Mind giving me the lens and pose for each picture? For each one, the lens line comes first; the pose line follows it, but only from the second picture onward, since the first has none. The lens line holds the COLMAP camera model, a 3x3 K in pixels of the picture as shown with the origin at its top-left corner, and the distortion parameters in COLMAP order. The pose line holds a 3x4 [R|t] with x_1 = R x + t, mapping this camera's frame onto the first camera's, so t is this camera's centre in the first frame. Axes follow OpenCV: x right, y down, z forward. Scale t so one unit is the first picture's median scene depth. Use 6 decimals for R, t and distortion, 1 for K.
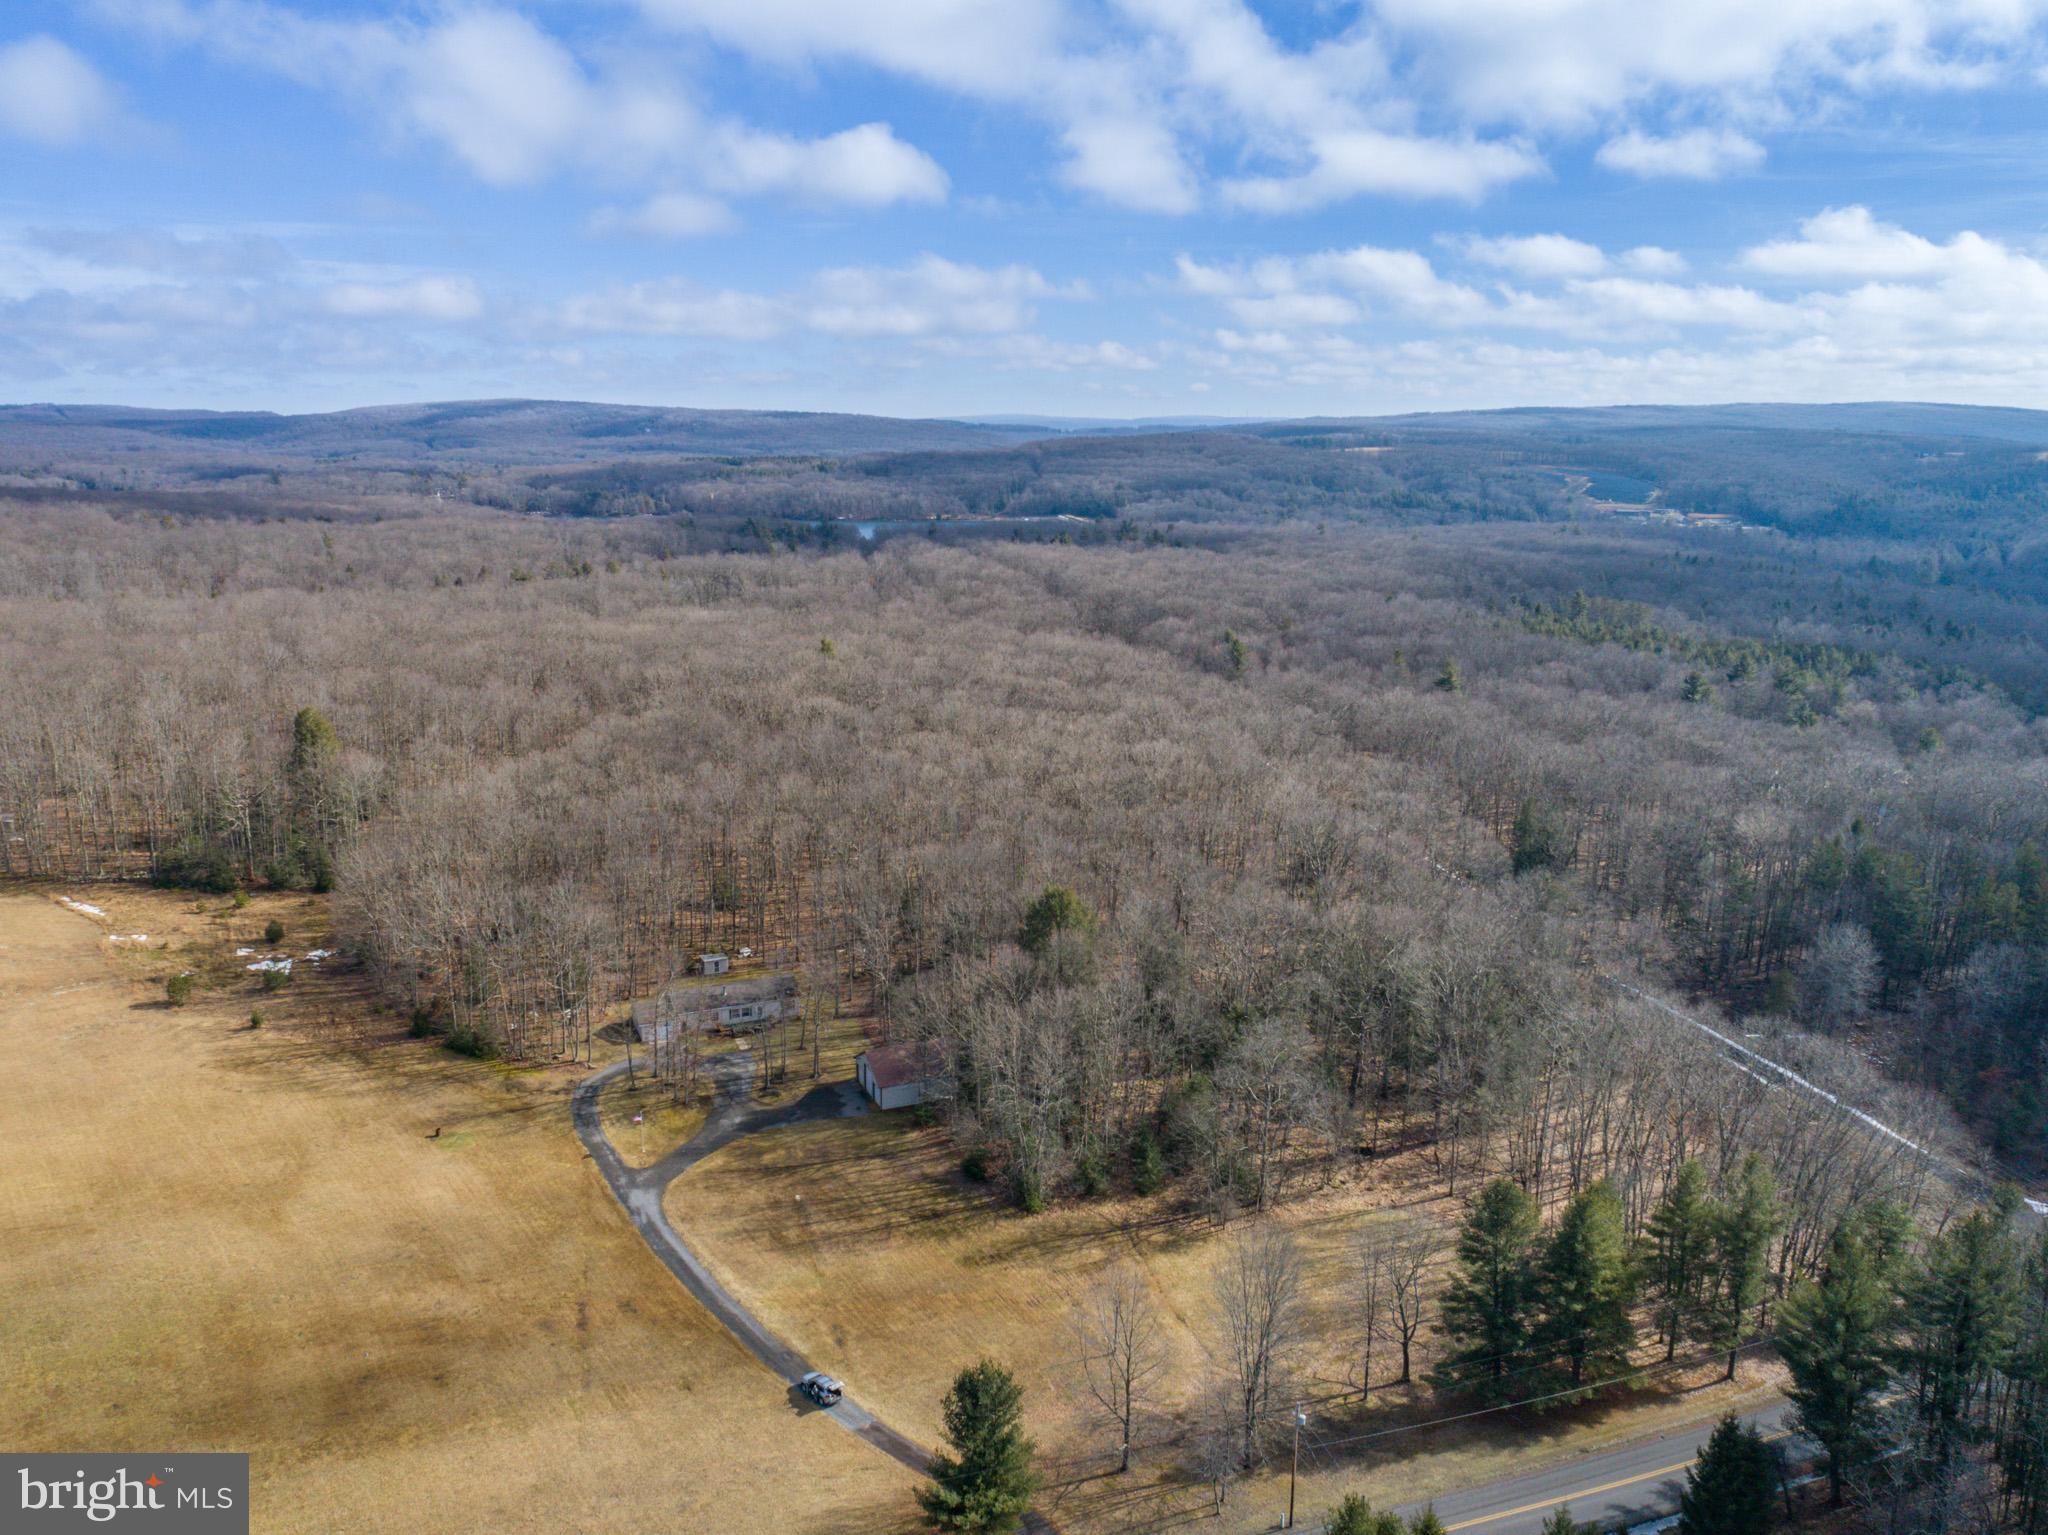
lens RADIAL K [[1564.9, 0, 1024.0], [0, 1564.9, 767.5], [0, 0, 1]] dist [-0.008990, 0.001729]
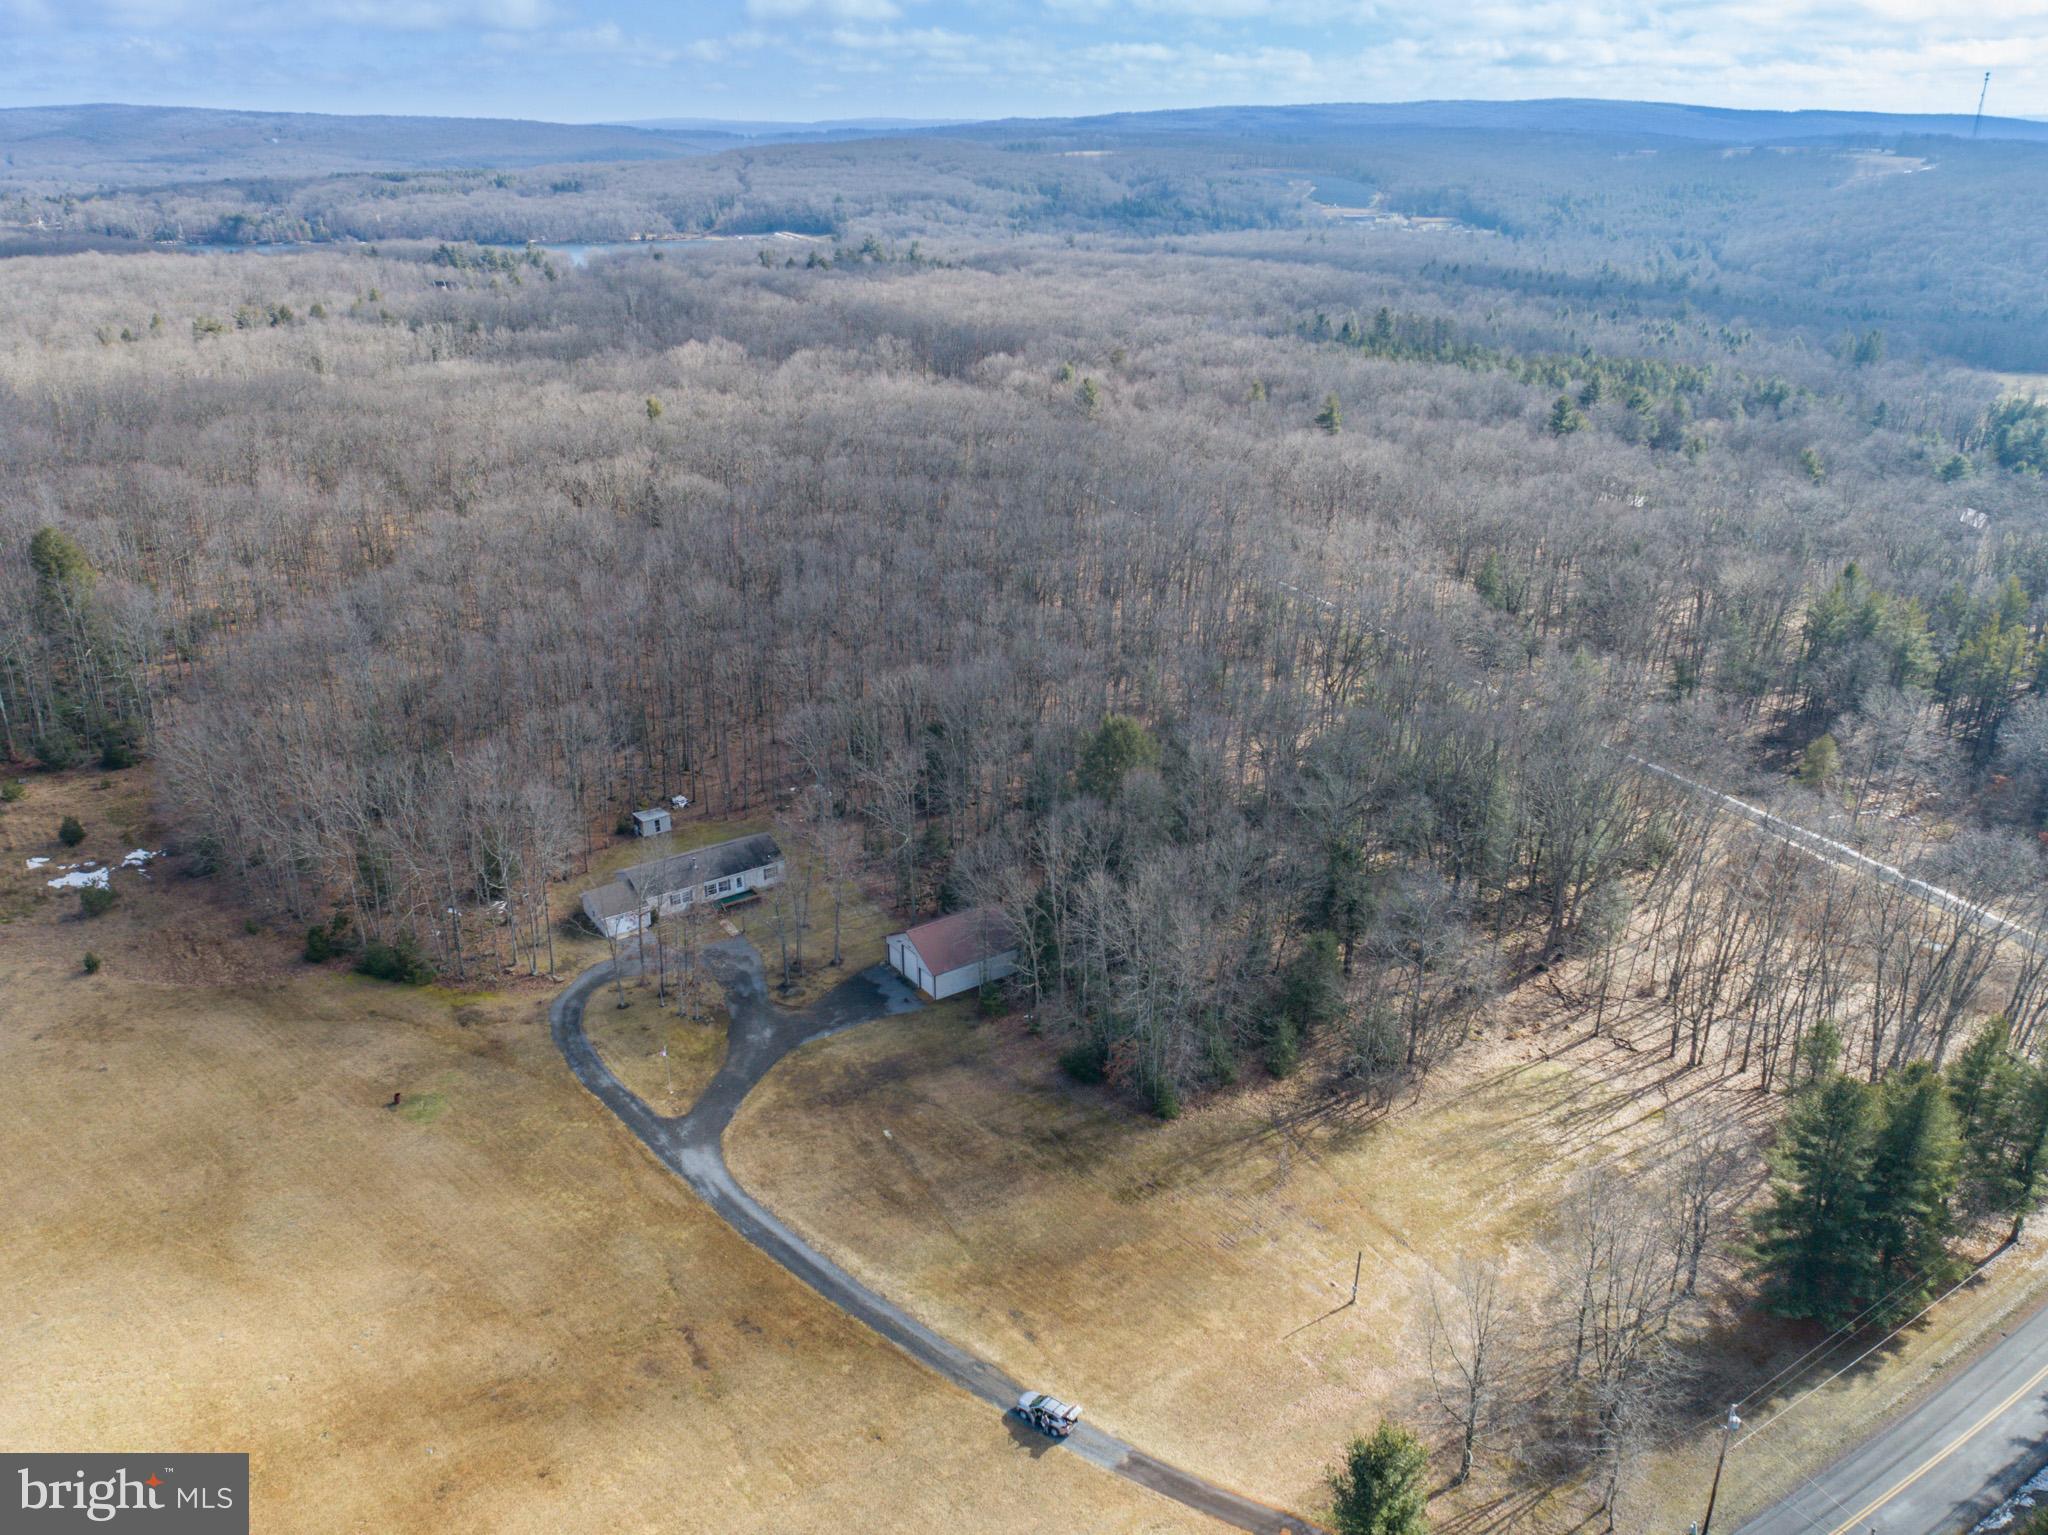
lens RADIAL K [[1564.9, 0, 1024.0], [0, 1564.9, 767.5], [0, 0, 1]] dist [-0.008990, 0.001729]
pose [[0.981249, -0.080102, 0.175311, -0.179193], [0.048780, 0.983148, 0.176183, -0.047548], [-0.186469, -0.164328, 0.968621, 0.200088]]
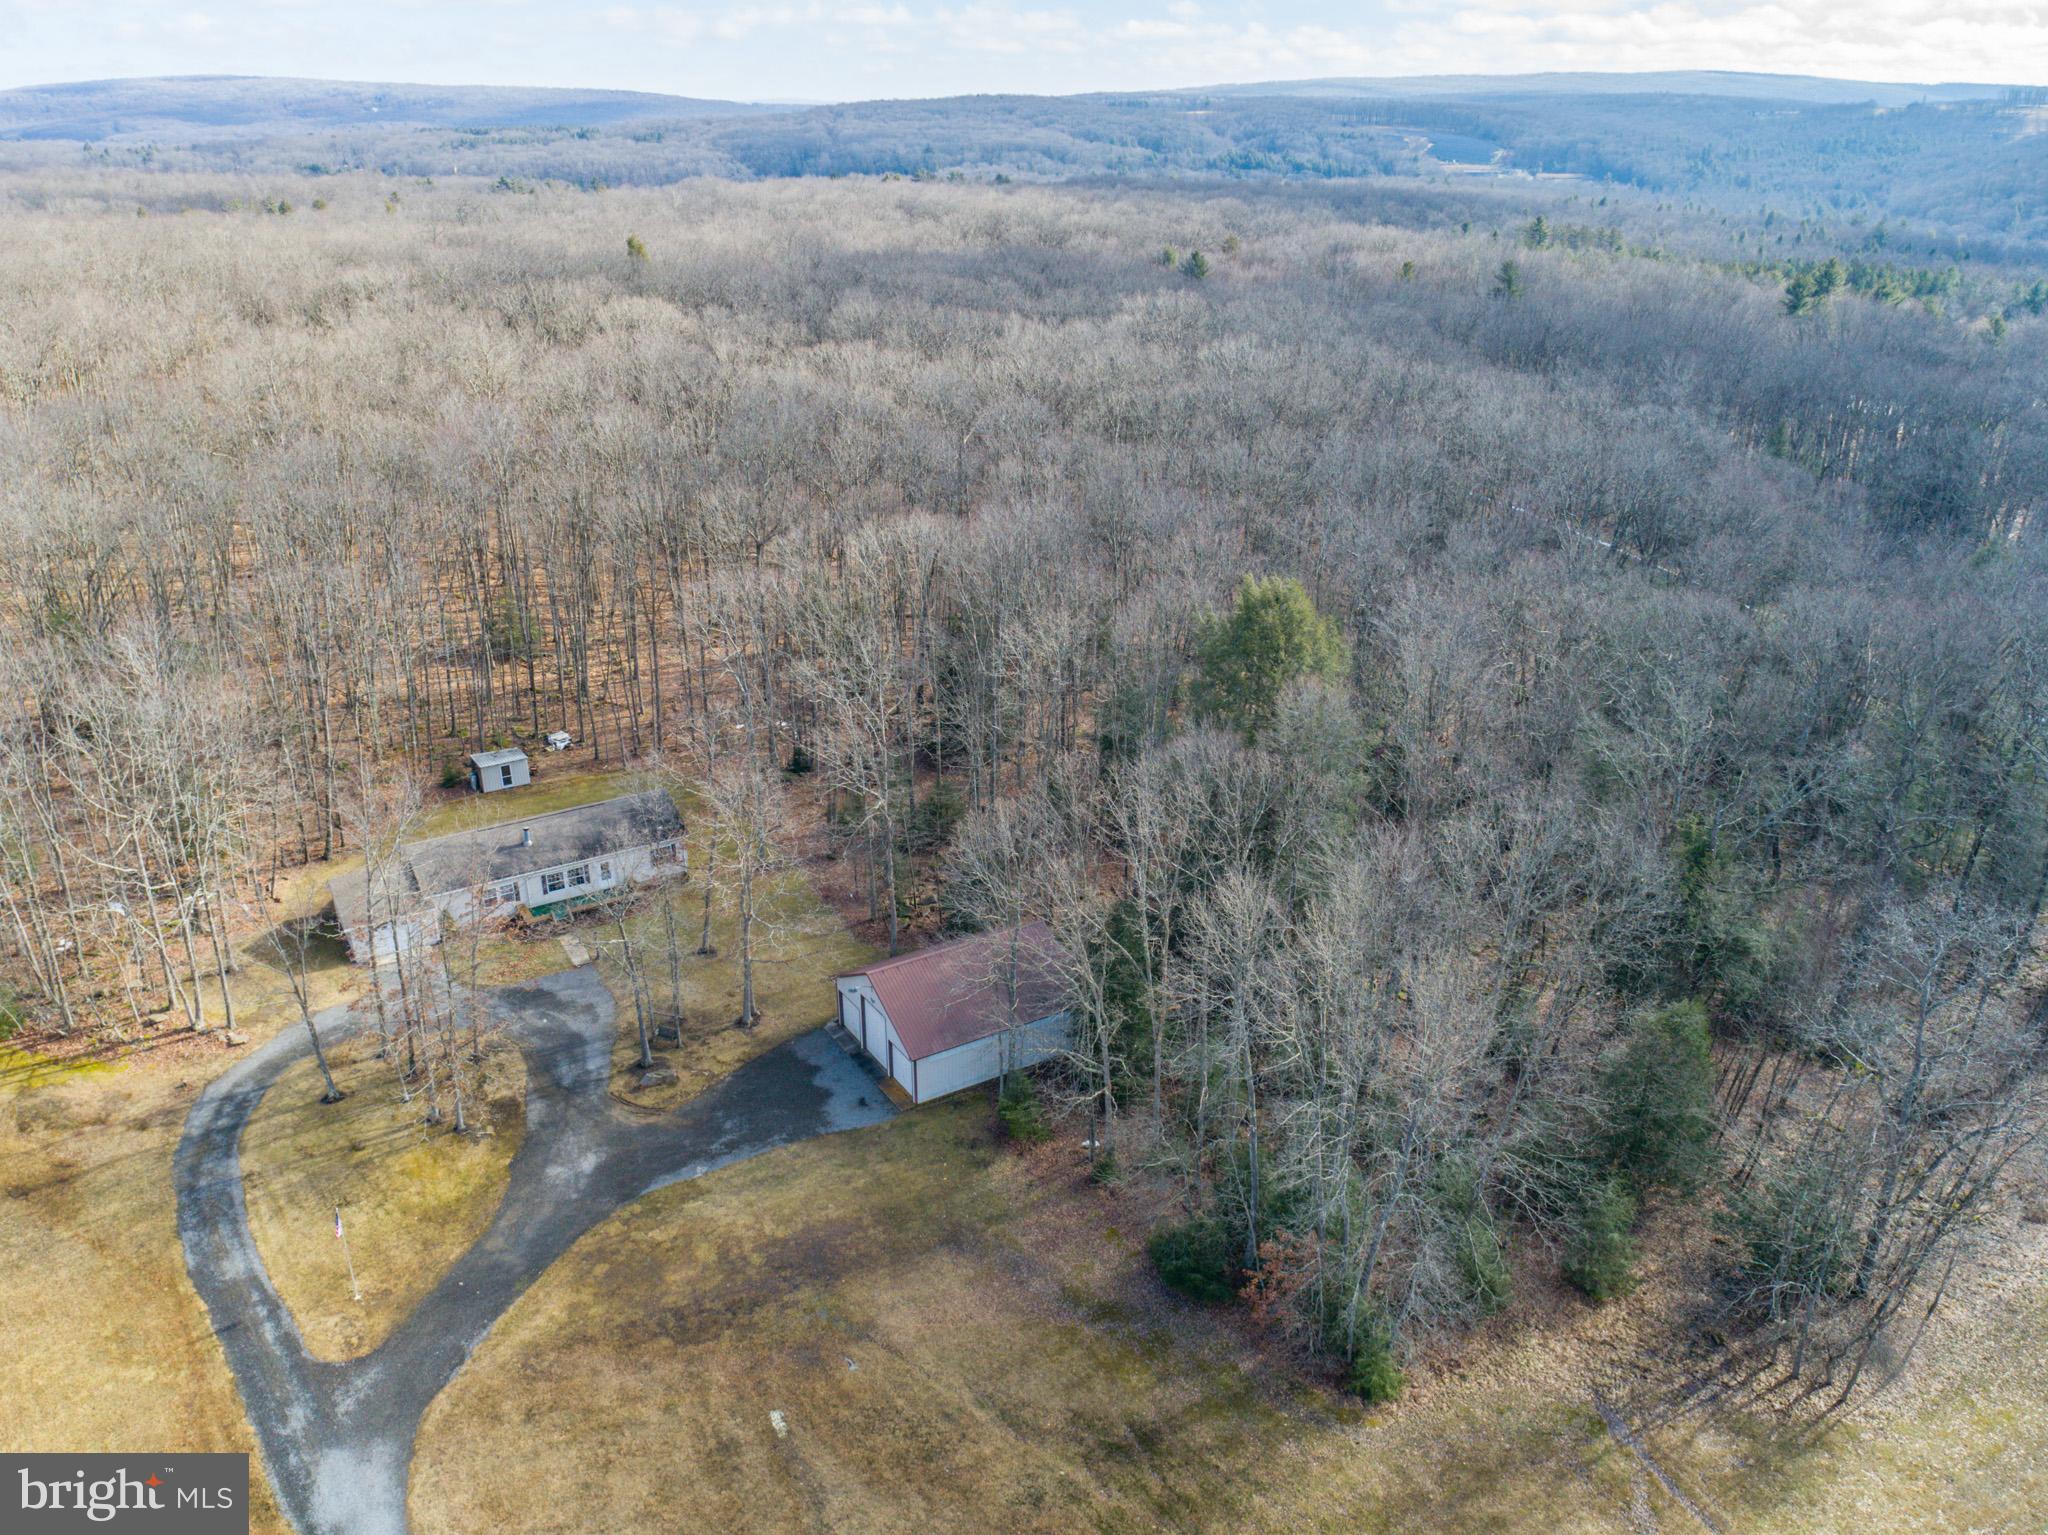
lens RADIAL K [[1564.9, 0, 1024.0], [0, 1564.9, 767.5], [0, 0, 1]] dist [-0.008990, 0.001729]
pose [[0.990999, -0.058792, 0.120271, -0.107417], [0.036144, 0.982544, 0.182484, 0.044524], [-0.128900, -0.176495, 0.975825, 0.572613]]
